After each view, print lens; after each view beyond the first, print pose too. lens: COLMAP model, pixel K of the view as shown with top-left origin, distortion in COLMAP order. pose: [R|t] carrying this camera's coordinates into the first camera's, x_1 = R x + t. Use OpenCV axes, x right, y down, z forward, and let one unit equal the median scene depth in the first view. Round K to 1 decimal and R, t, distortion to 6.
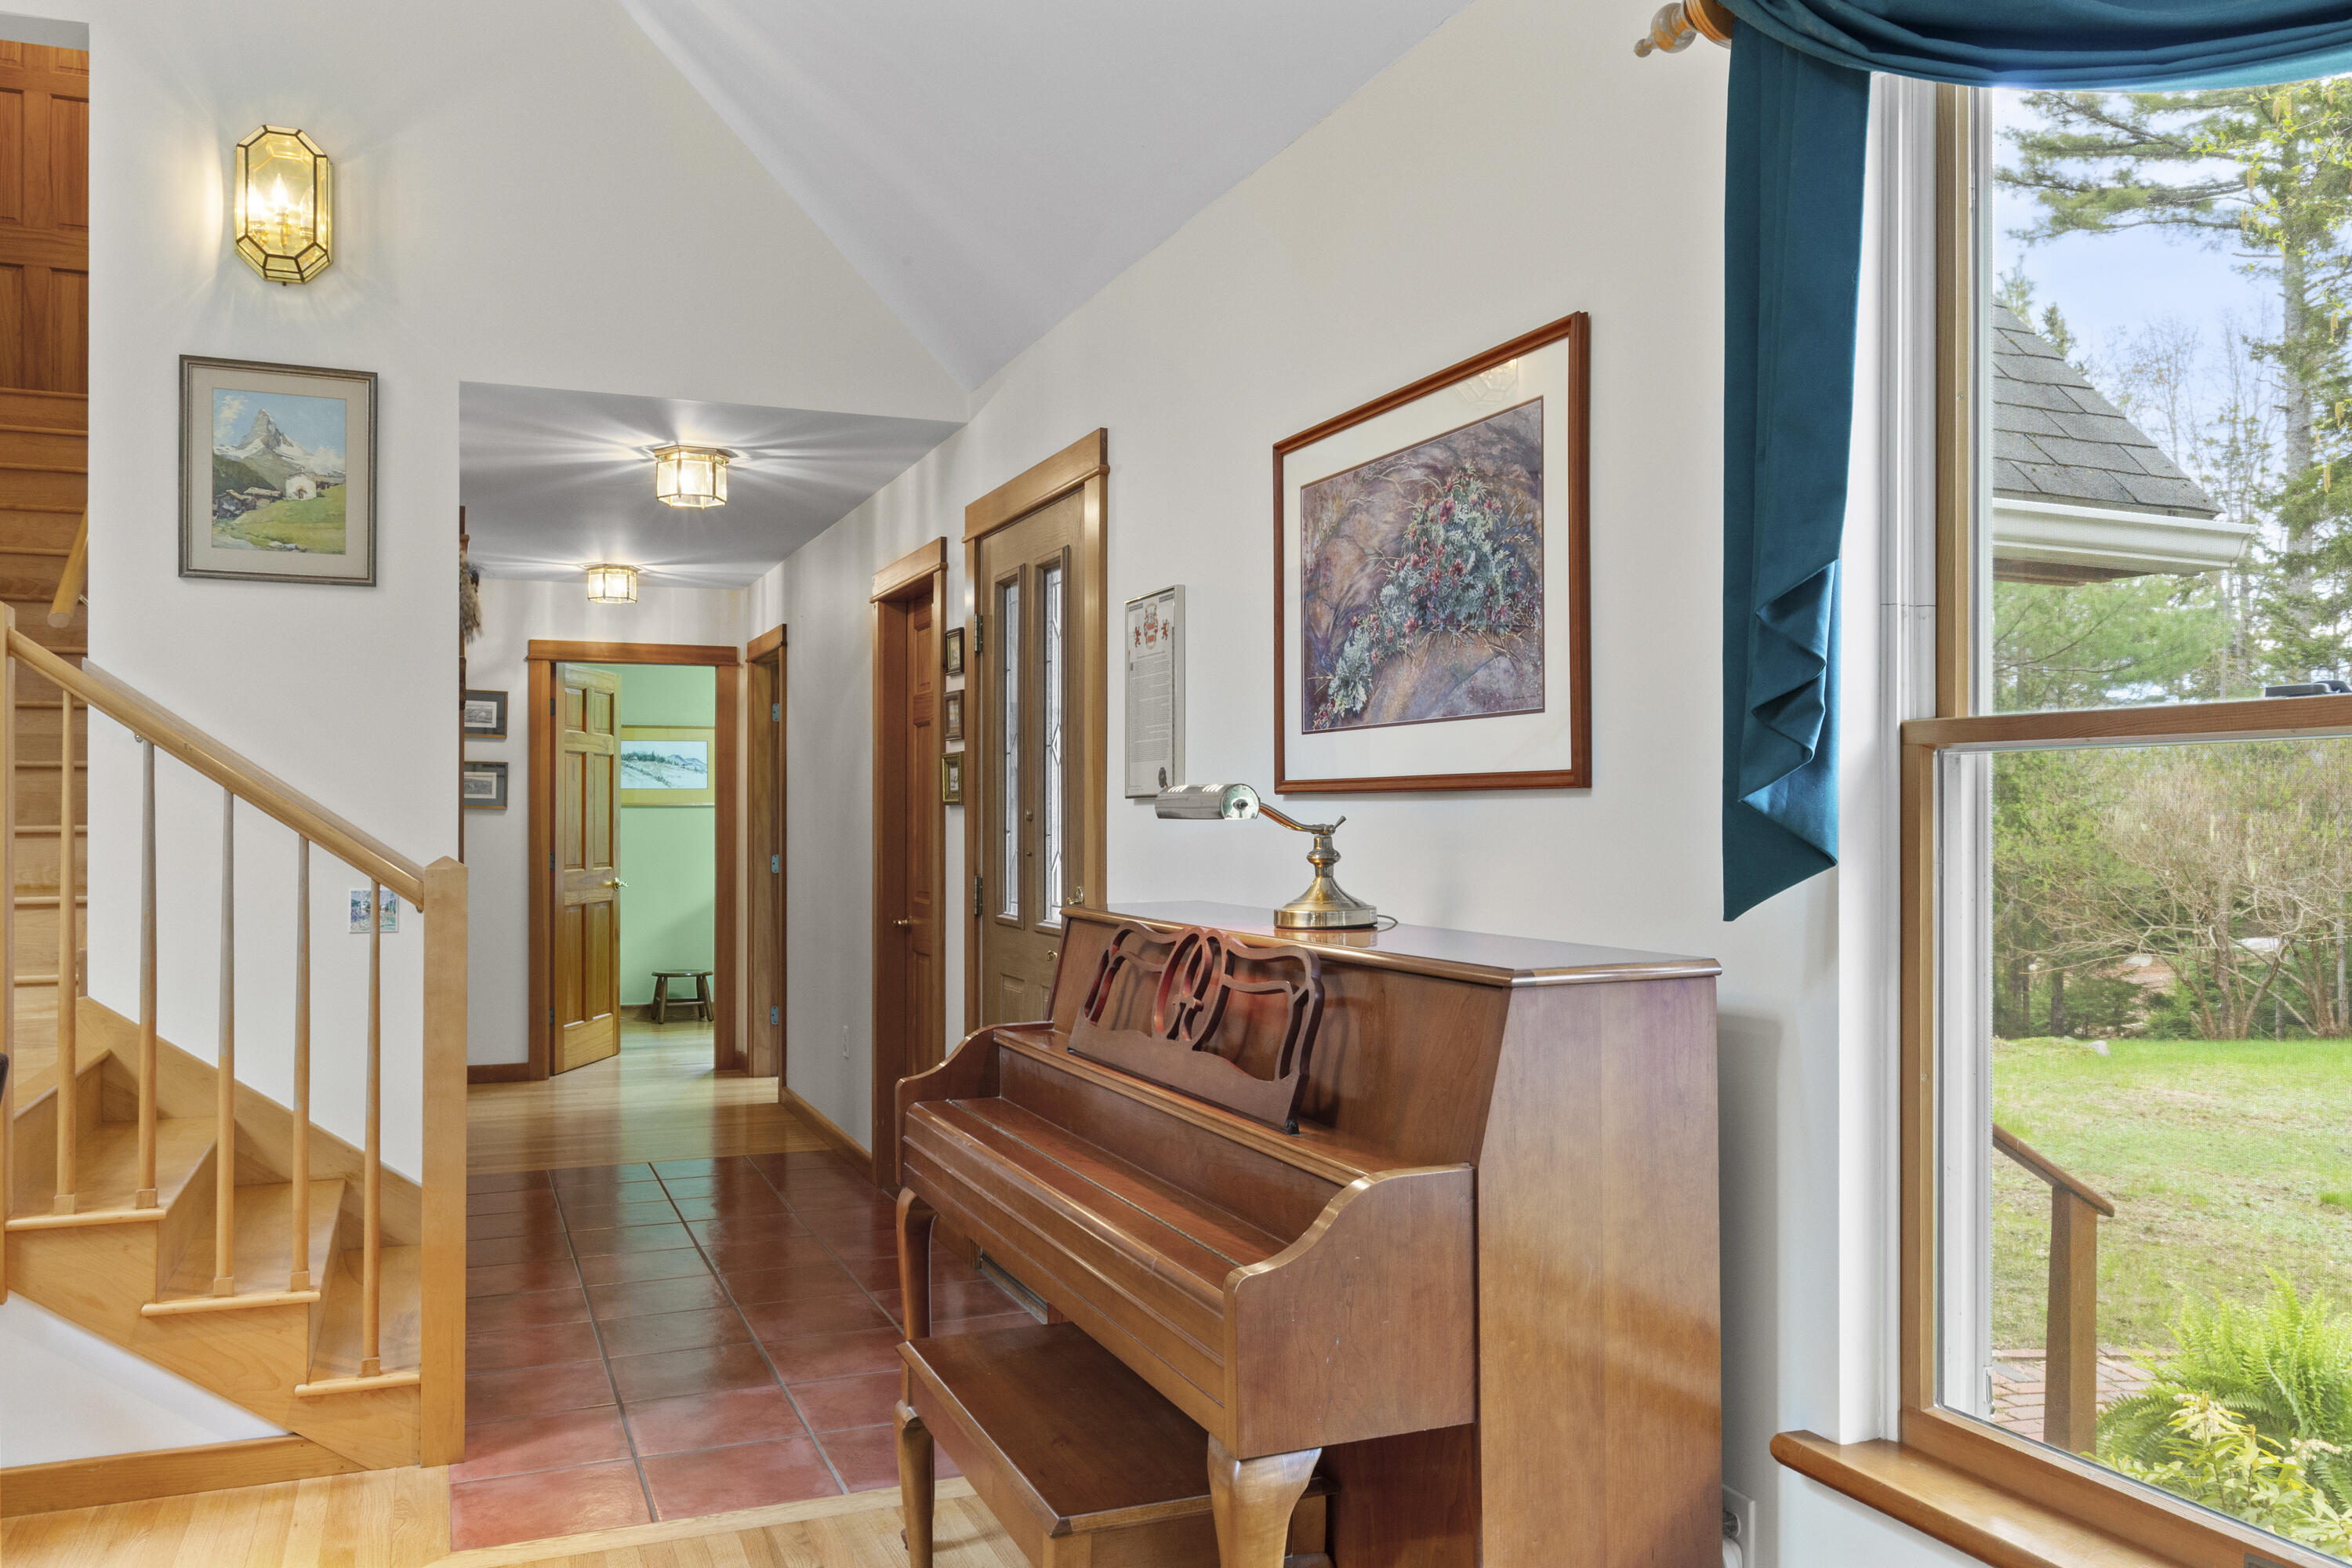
lens RADIAL K [[1803.7, 0, 1170.6], [0, 1803.7, 794.9], [0, 0, 1]] dist [0.013239, -0.001133]
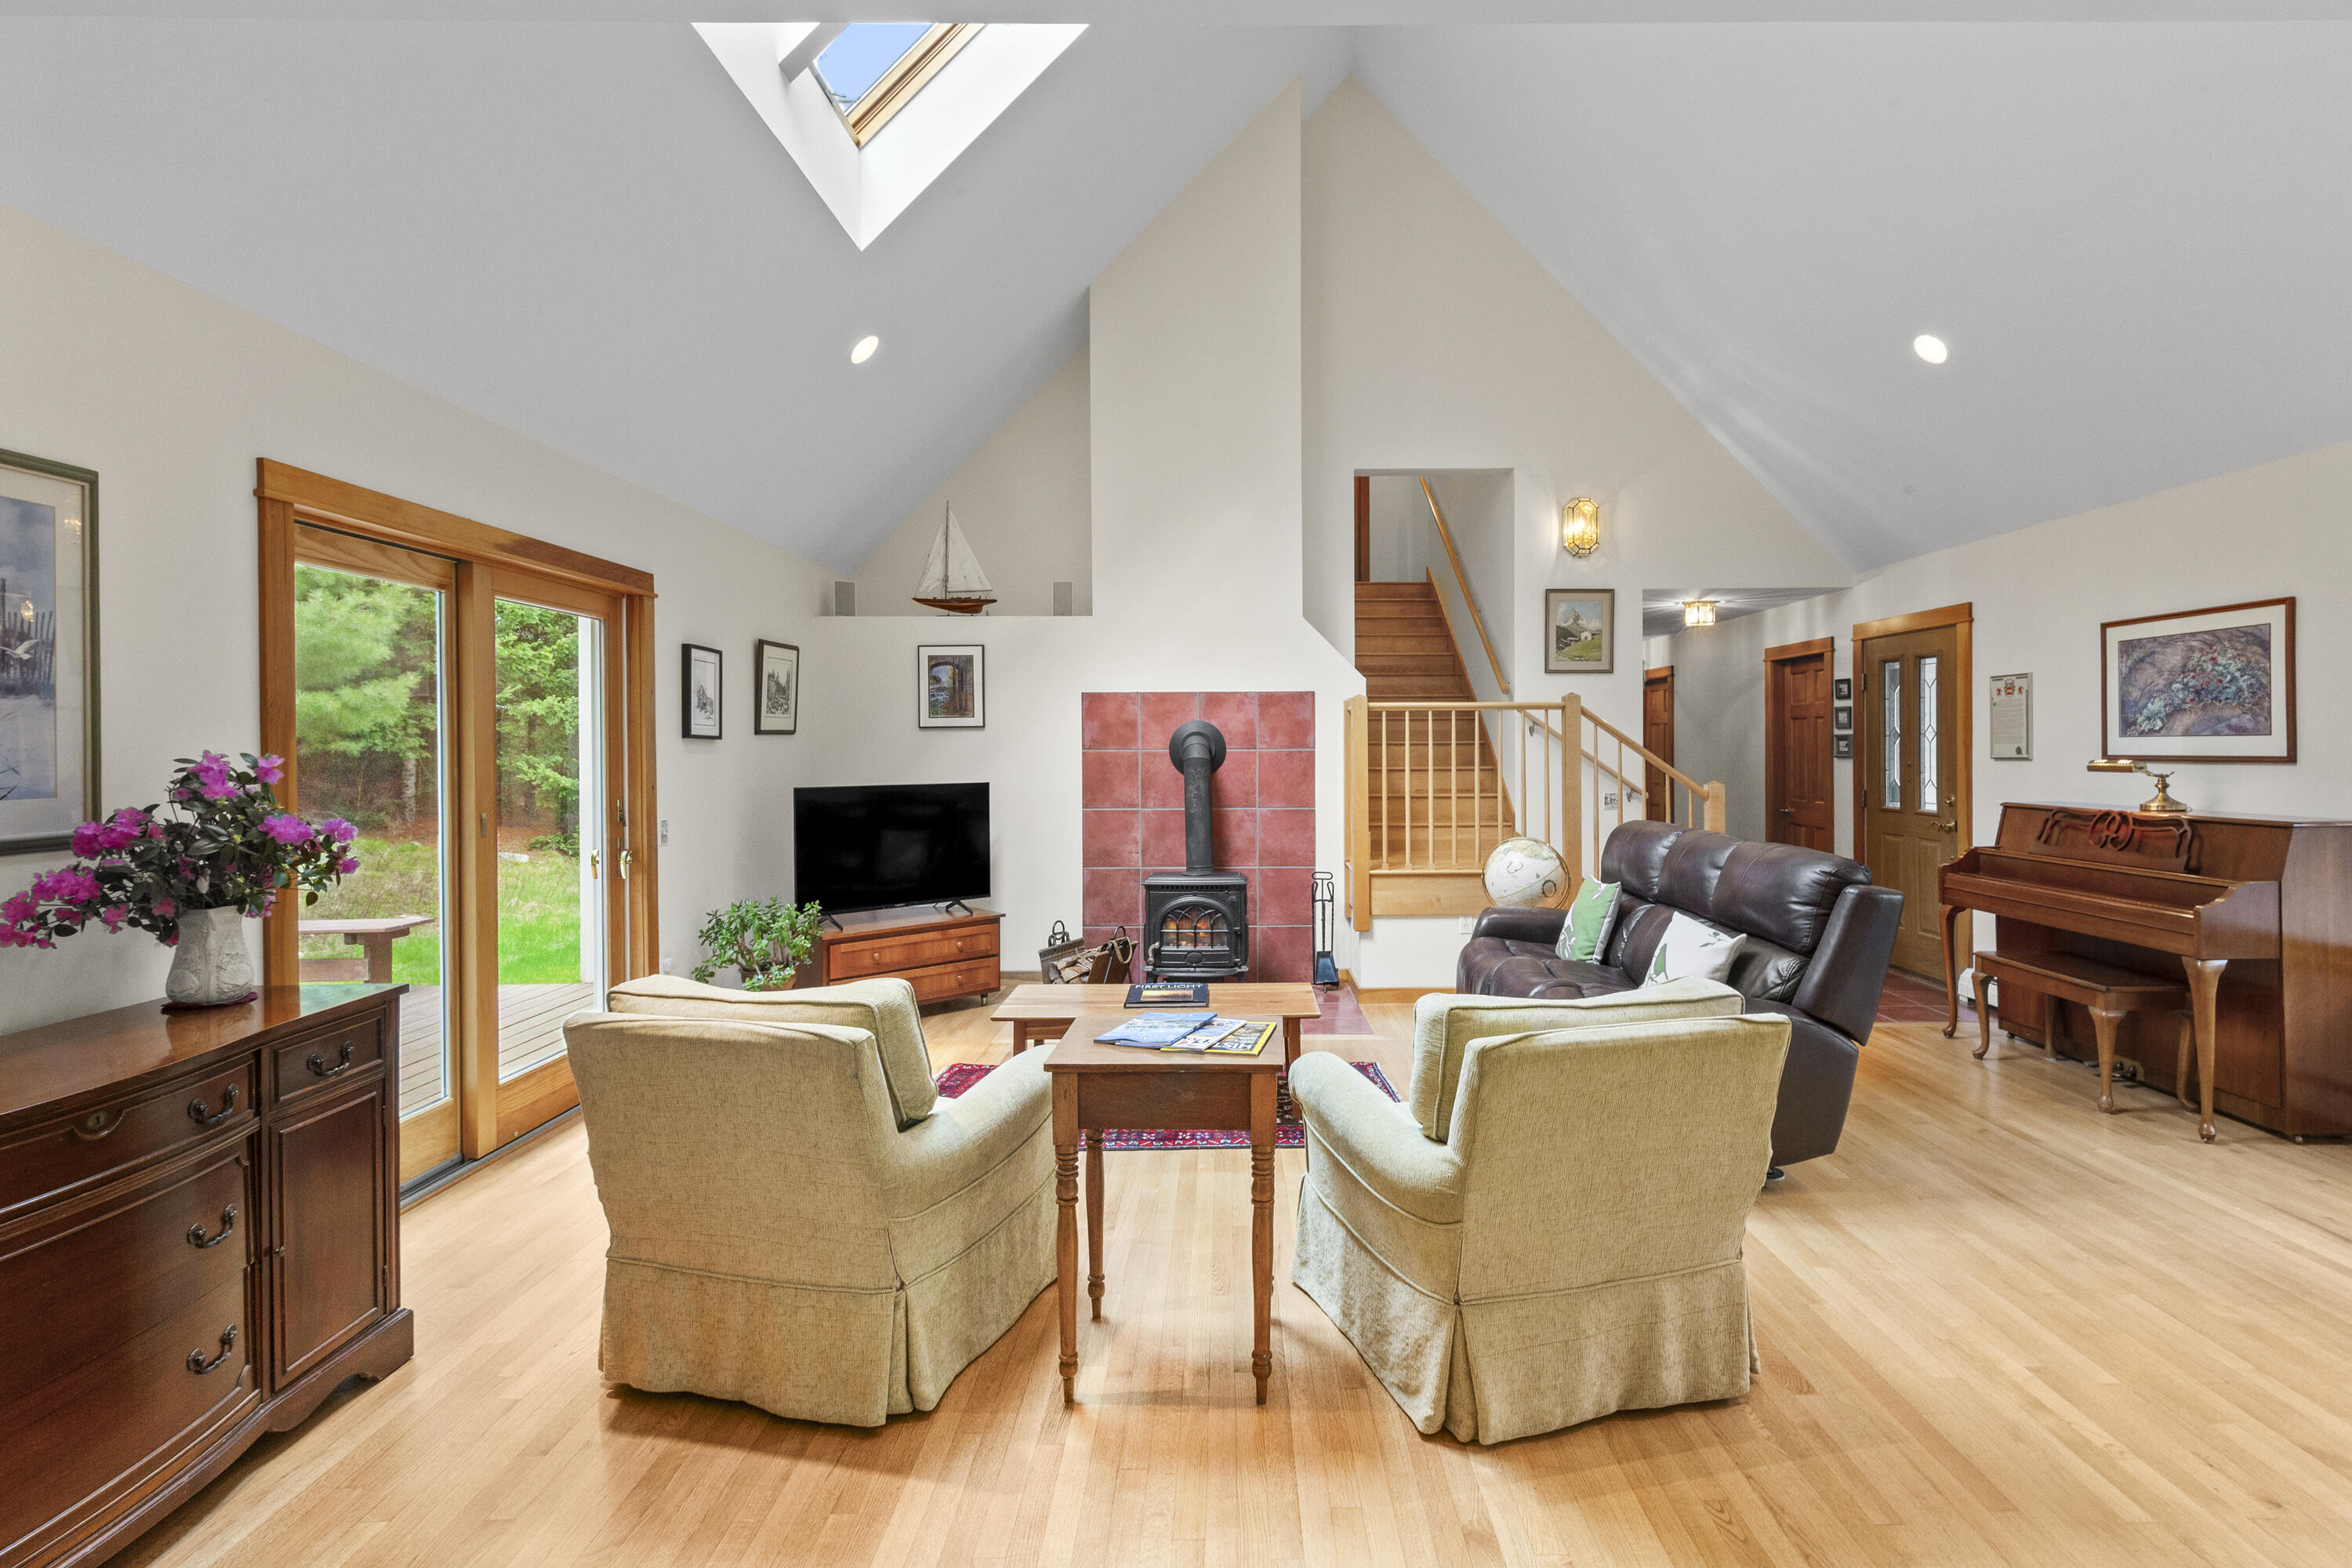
lens RADIAL K [[1135.3, 0, 1219.1], [0, 1135.3, 746.8], [0, 0, 1]] dist [0.001316, 0.001112]
pose [[0.925361, -0.003823, -0.379068, -0.307605], [0.007939, 0.999925, 0.009297, -0.027530], [0.379004, -0.011612, 0.925322, -0.608829]]
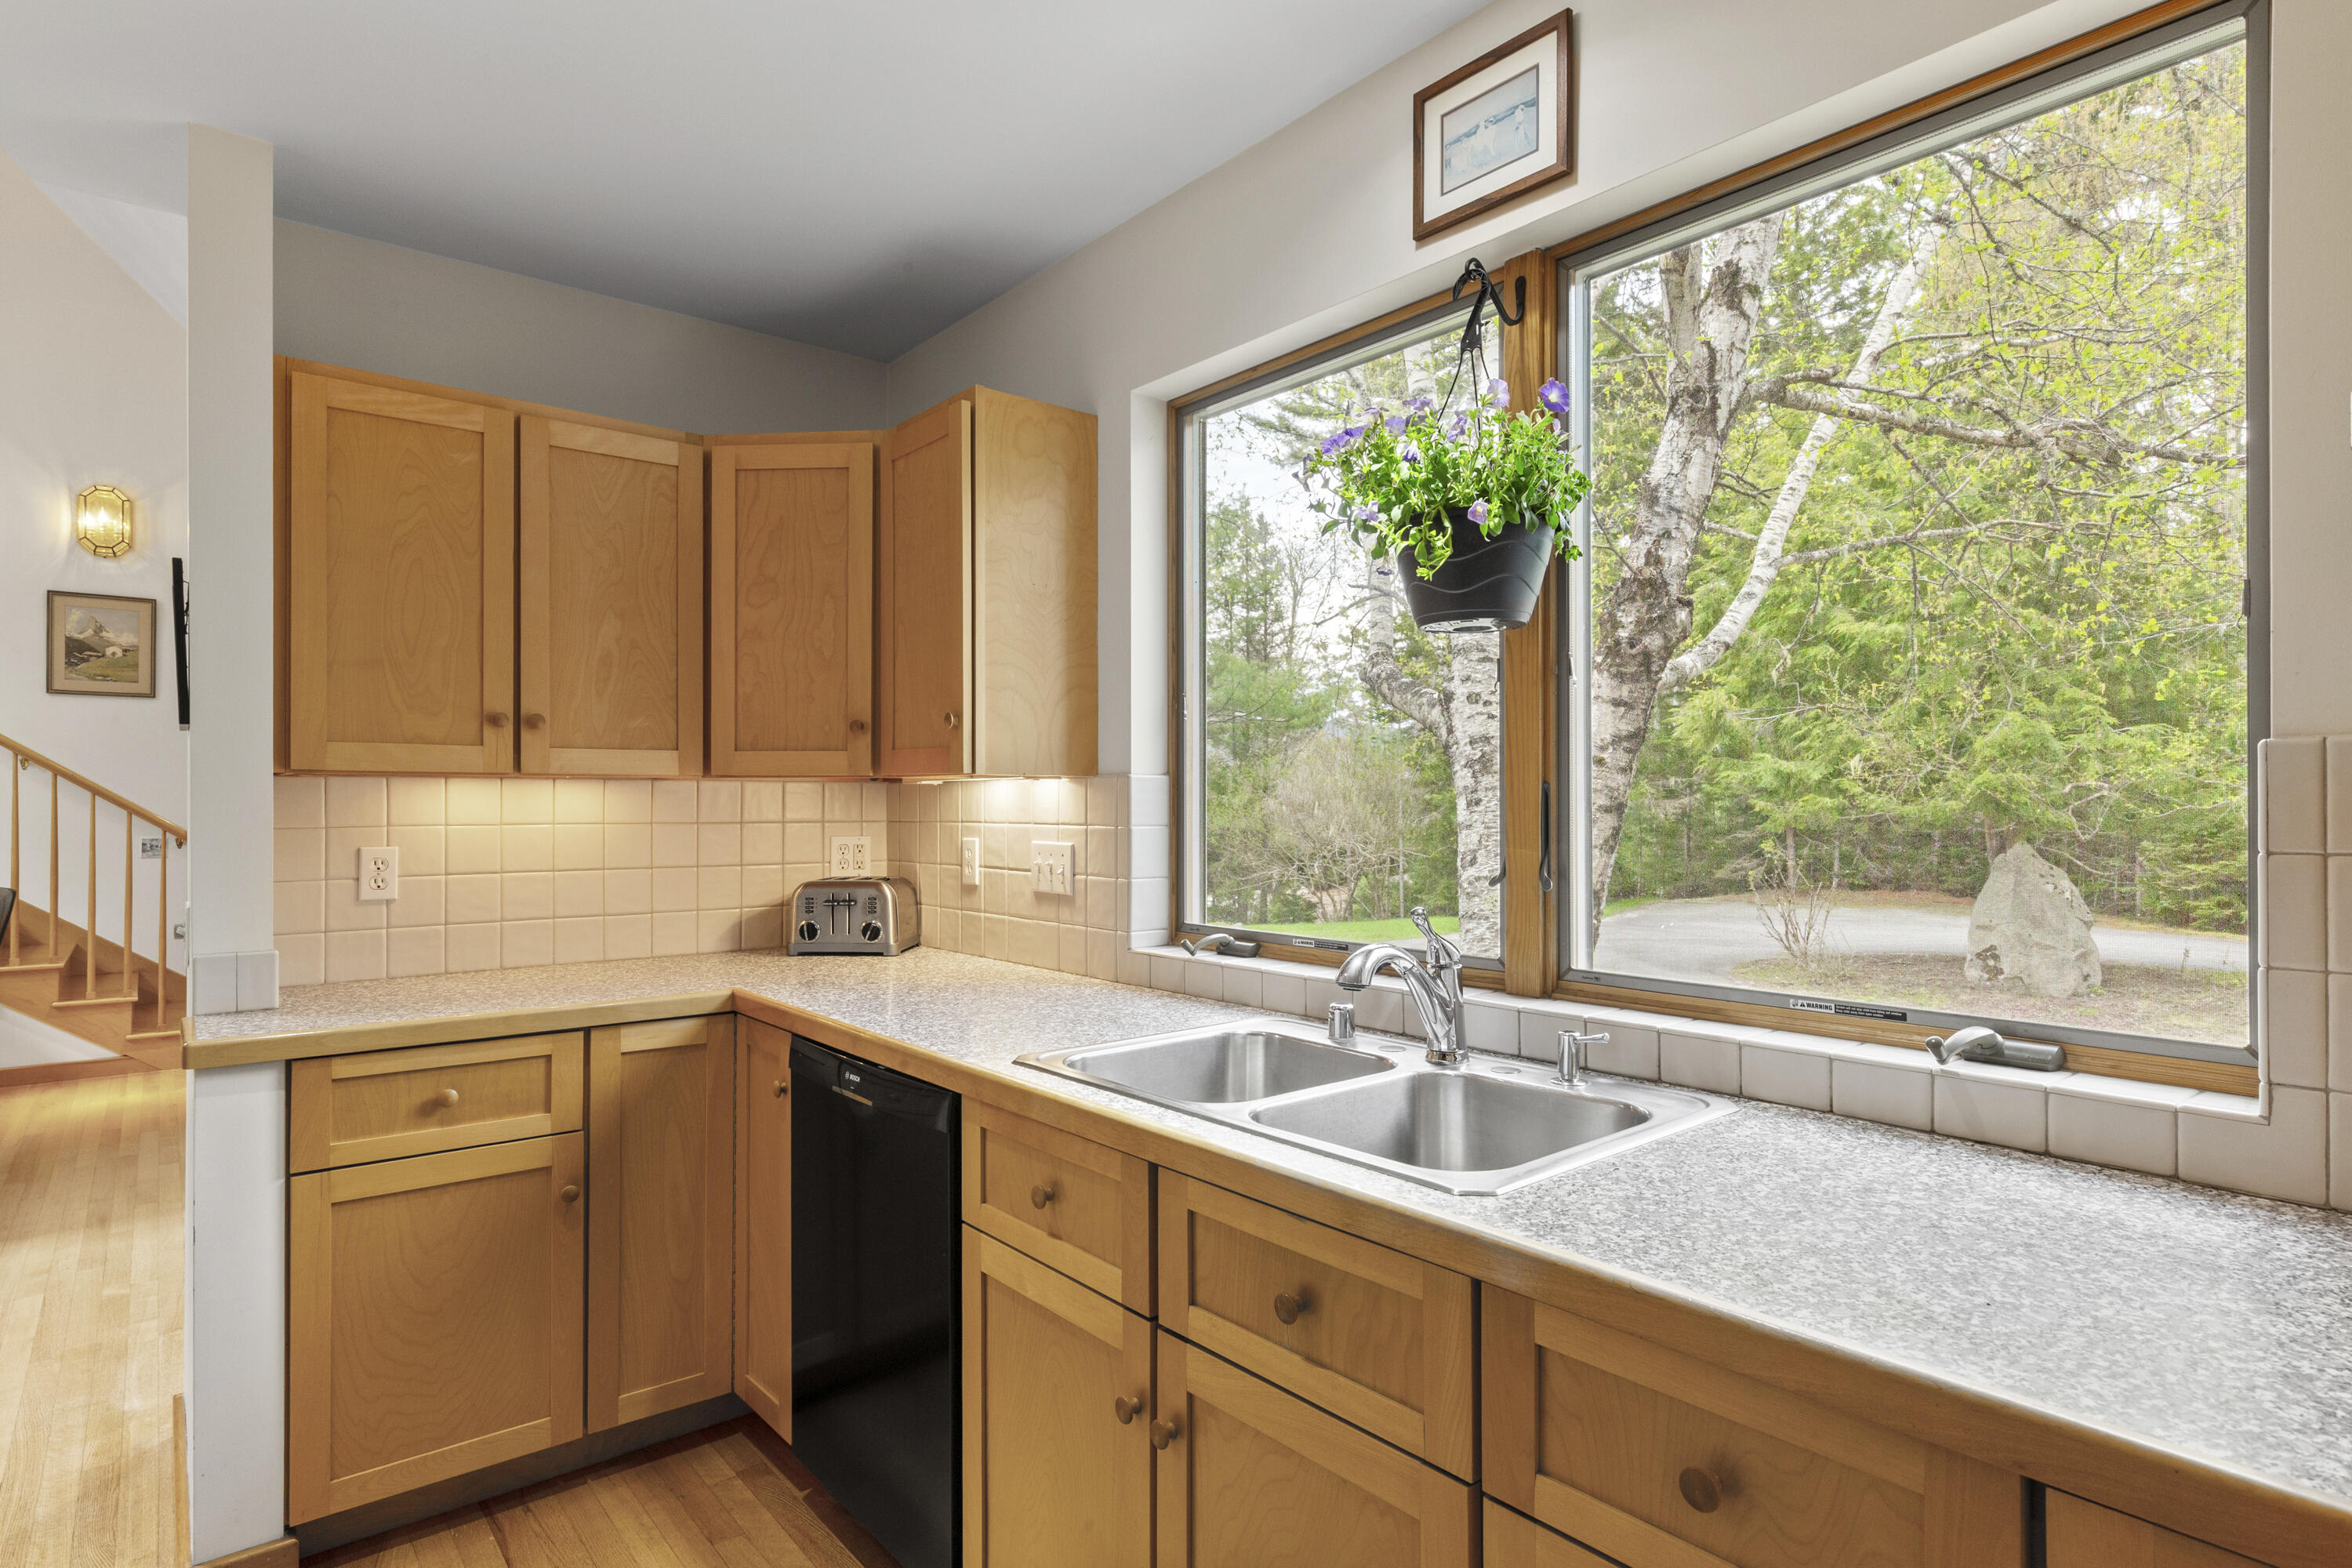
lens RADIAL K [[1277.2, 0, 1179.1], [0, 1277.2, 788.0], [0, 0, 1]] dist [0.020229, -0.001695]
pose [[0.959400, 0.004324, 0.282016, 0.263709], [-0.004575, 0.999990, 0.000233, -0.012137], [-0.282012, -0.001514, 0.959410, -0.729268]]
